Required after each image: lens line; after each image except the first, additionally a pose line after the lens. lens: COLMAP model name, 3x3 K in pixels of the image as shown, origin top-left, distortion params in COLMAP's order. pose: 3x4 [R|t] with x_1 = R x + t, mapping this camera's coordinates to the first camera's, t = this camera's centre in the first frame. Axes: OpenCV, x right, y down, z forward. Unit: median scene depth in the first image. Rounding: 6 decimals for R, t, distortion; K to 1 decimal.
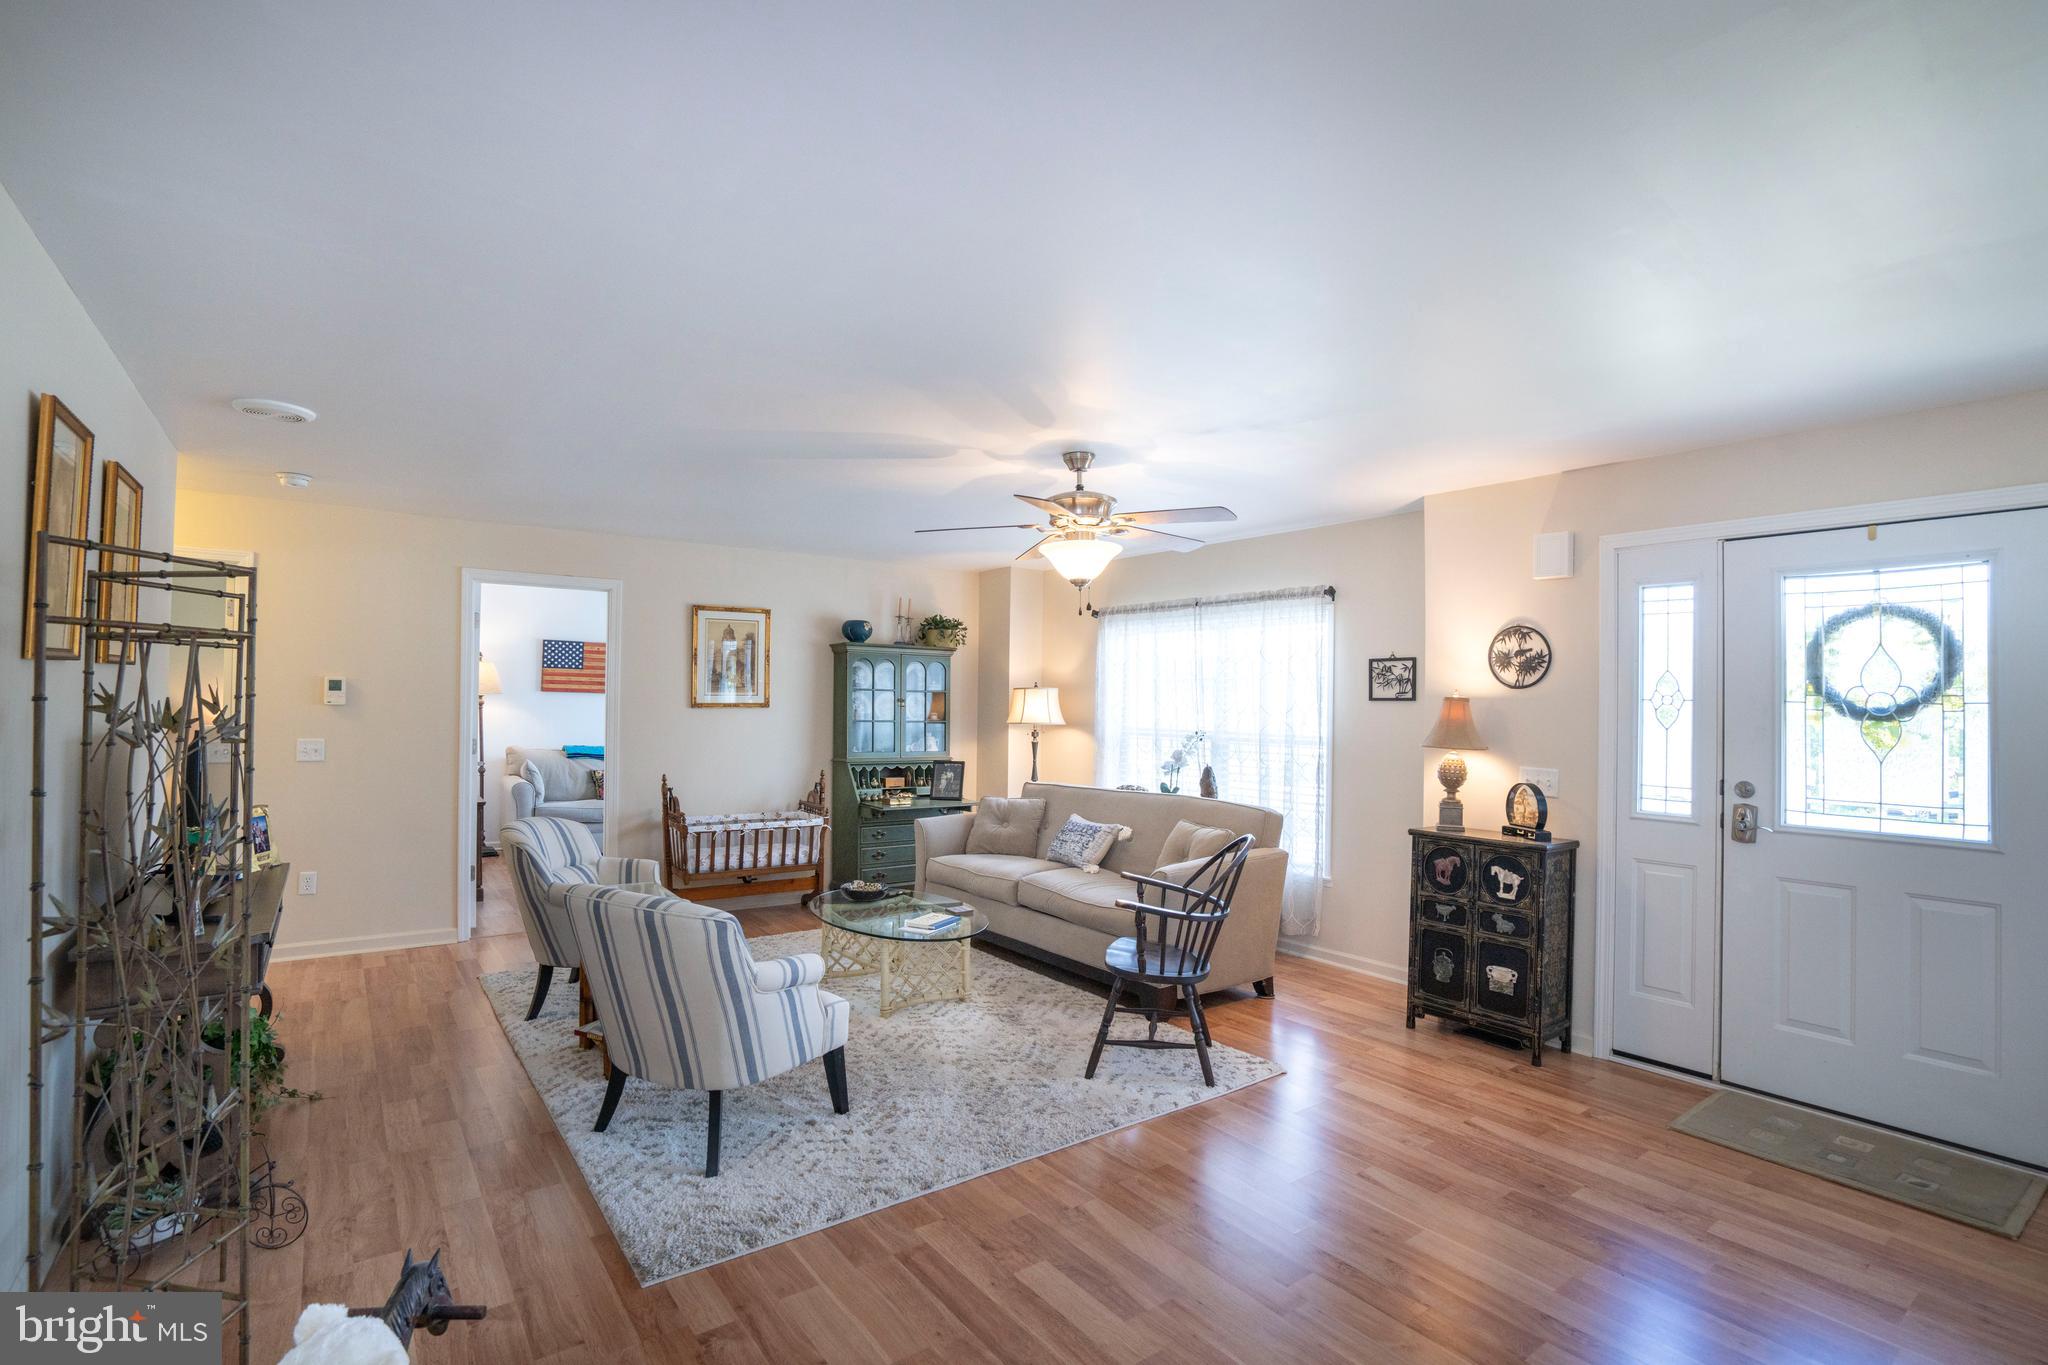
lens RADIAL K [[951.8, 0, 1017.3], [0, 951.8, 687.0], [0, 0, 1]] dist [-0.072822, 0.028852]
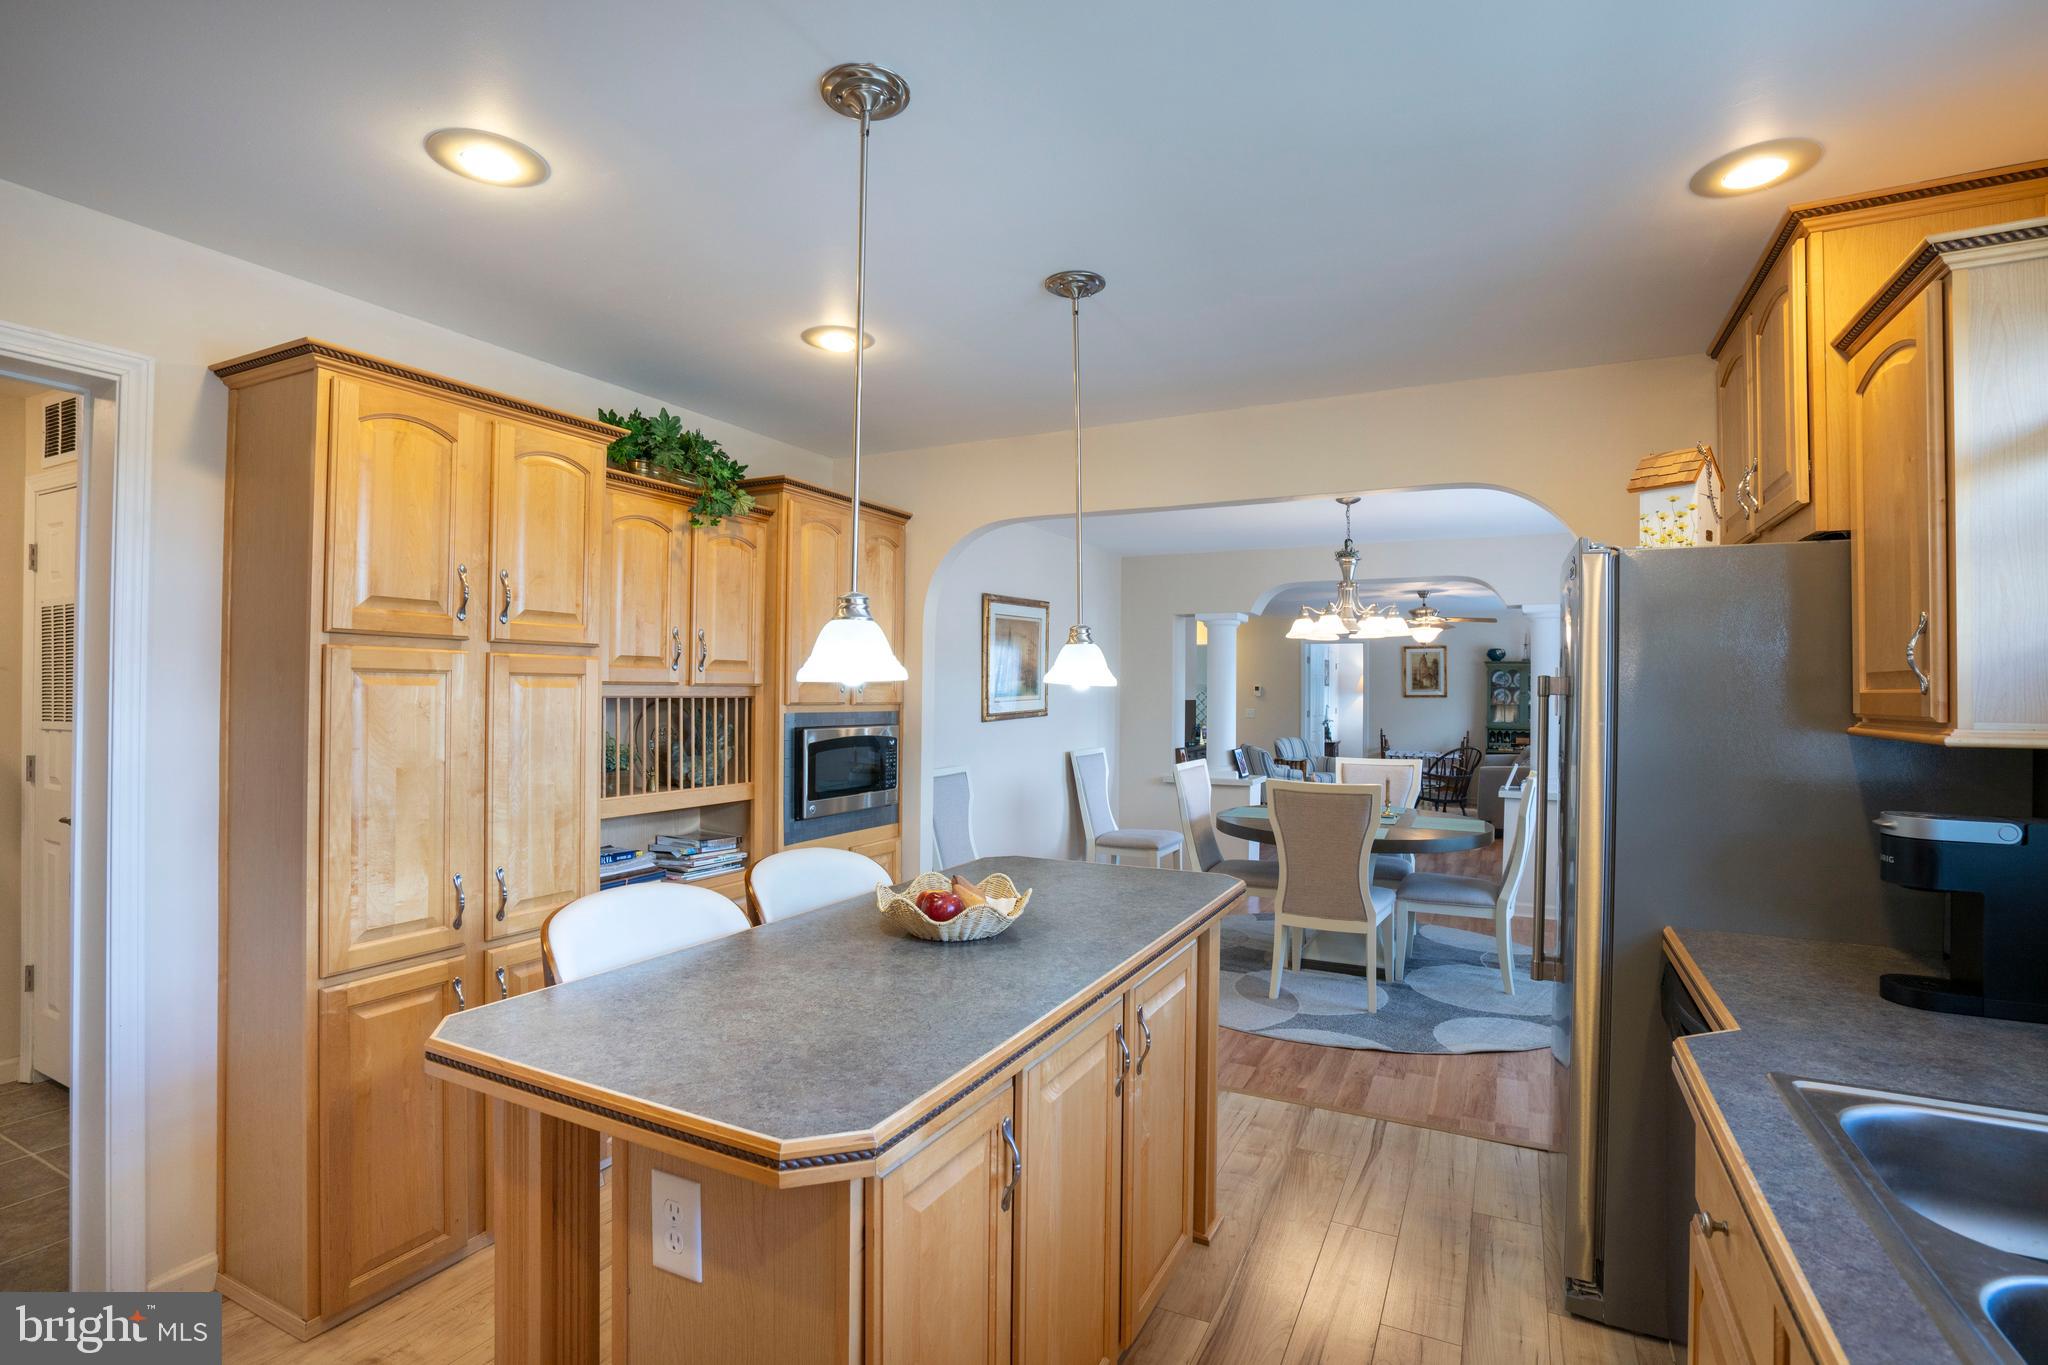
lens RADIAL K [[966.1, 0, 1019.8], [0, 966.1, 687.2], [0, 0, 1]] dist [-0.065547, 0.027019]
pose [[0.444836, -0.012129, -0.895530, 1.753552], [0.012486, 0.999895, -0.007341, 0.008955], [0.895525, -0.007916, 0.444941, -1.011352]]
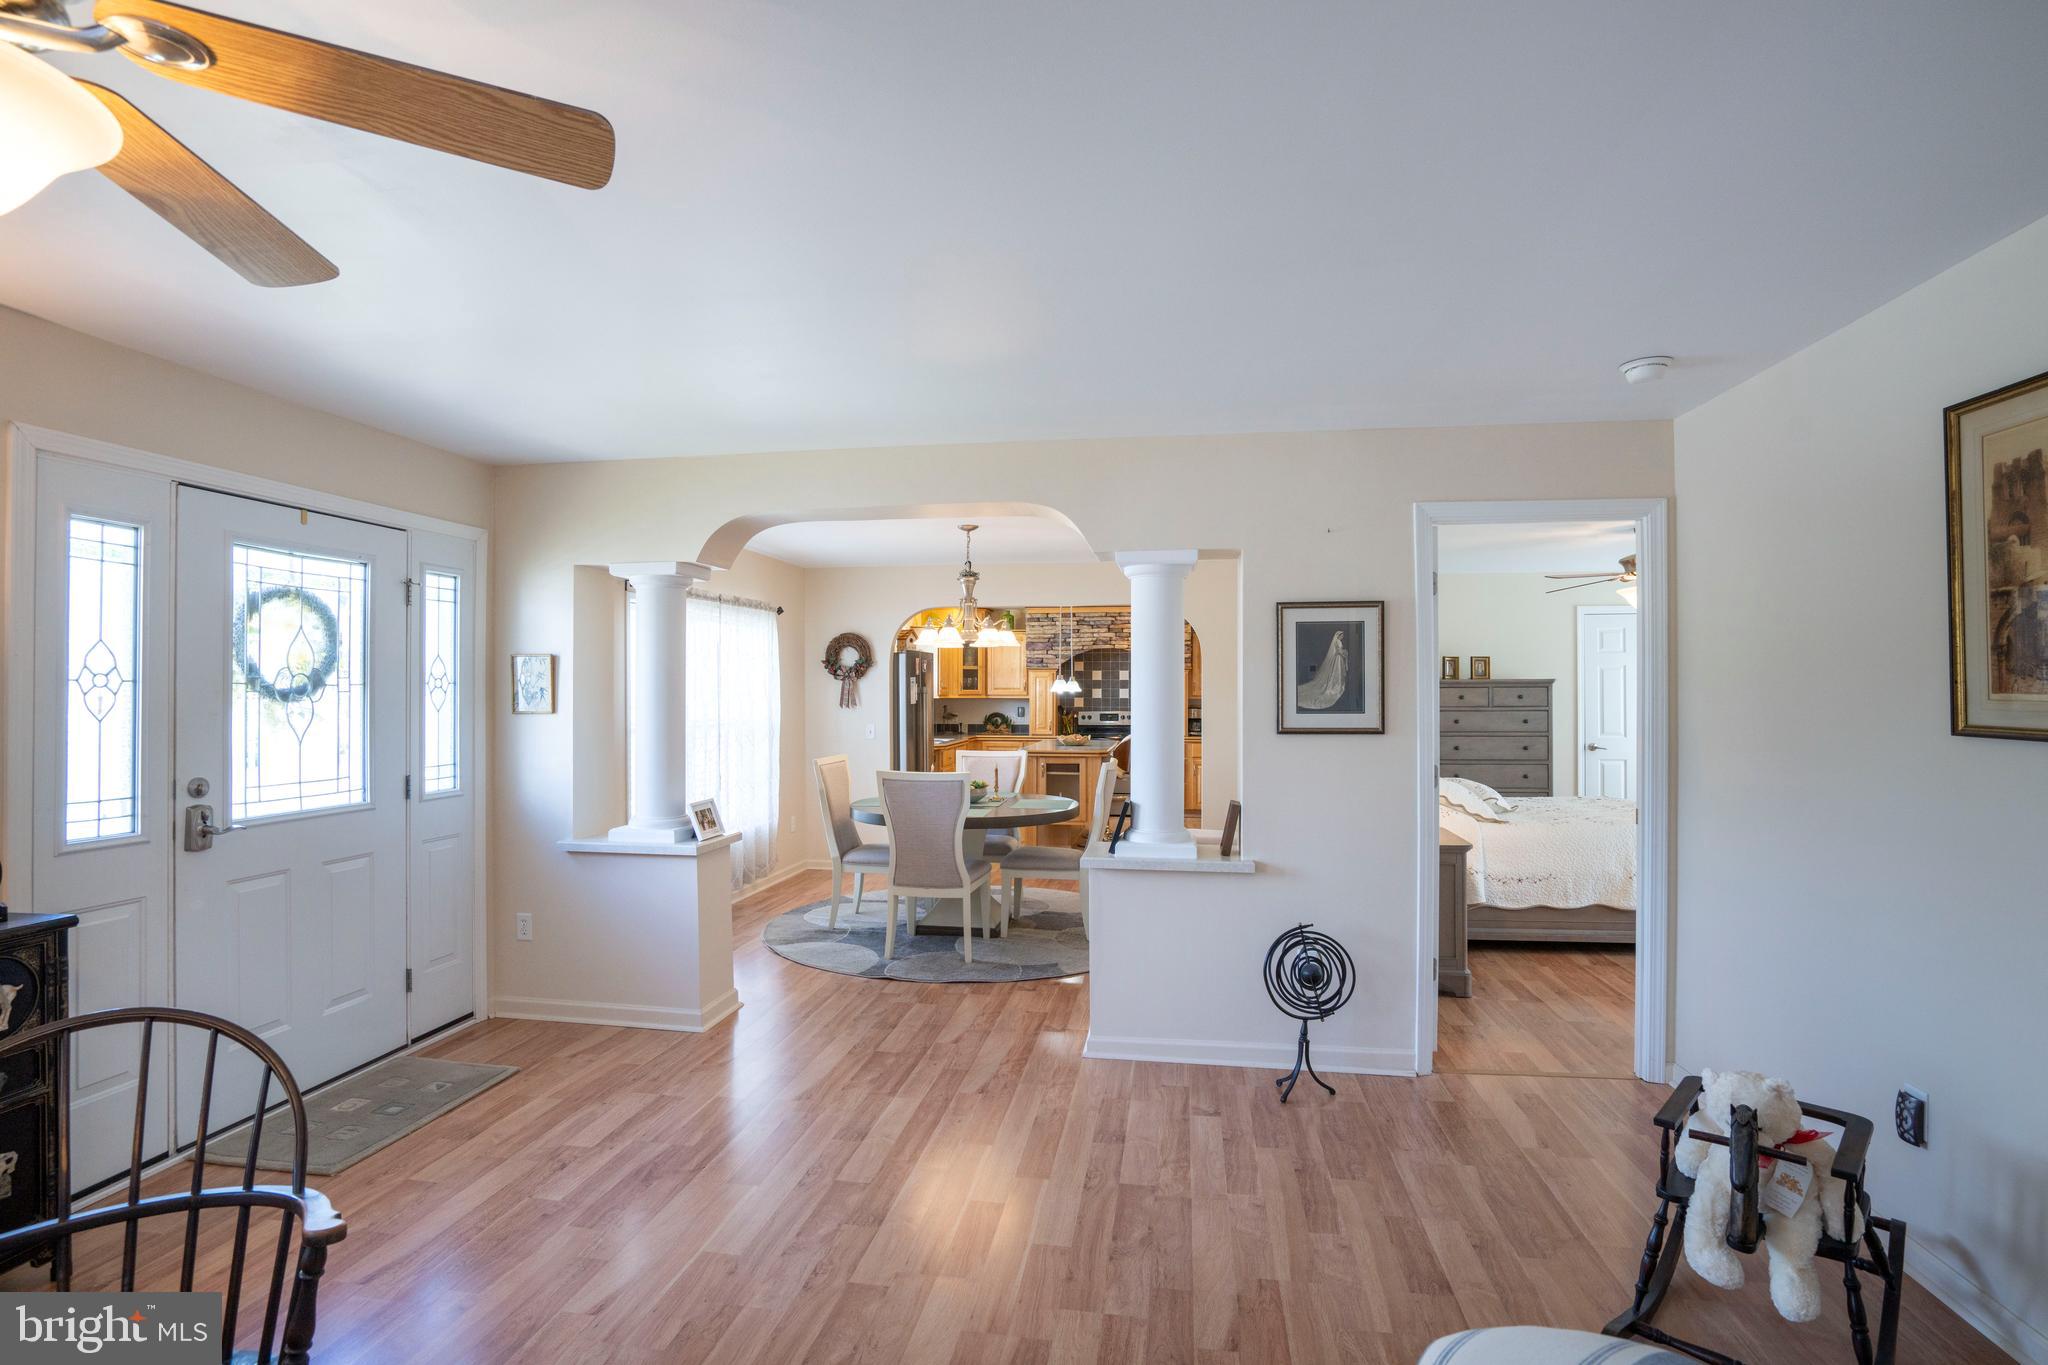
lens RADIAL K [[982.2, 0, 1016.5], [0, 982.2, 686.1], [0, 0, 1]] dist [-0.058946, 0.022786]
pose [[-0.698509, -0.010598, 0.715523, -0.300665], [-0.021234, 0.999757, -0.005922, 0.007104], [-0.715286, -0.019330, -0.698564, 0.923039]]
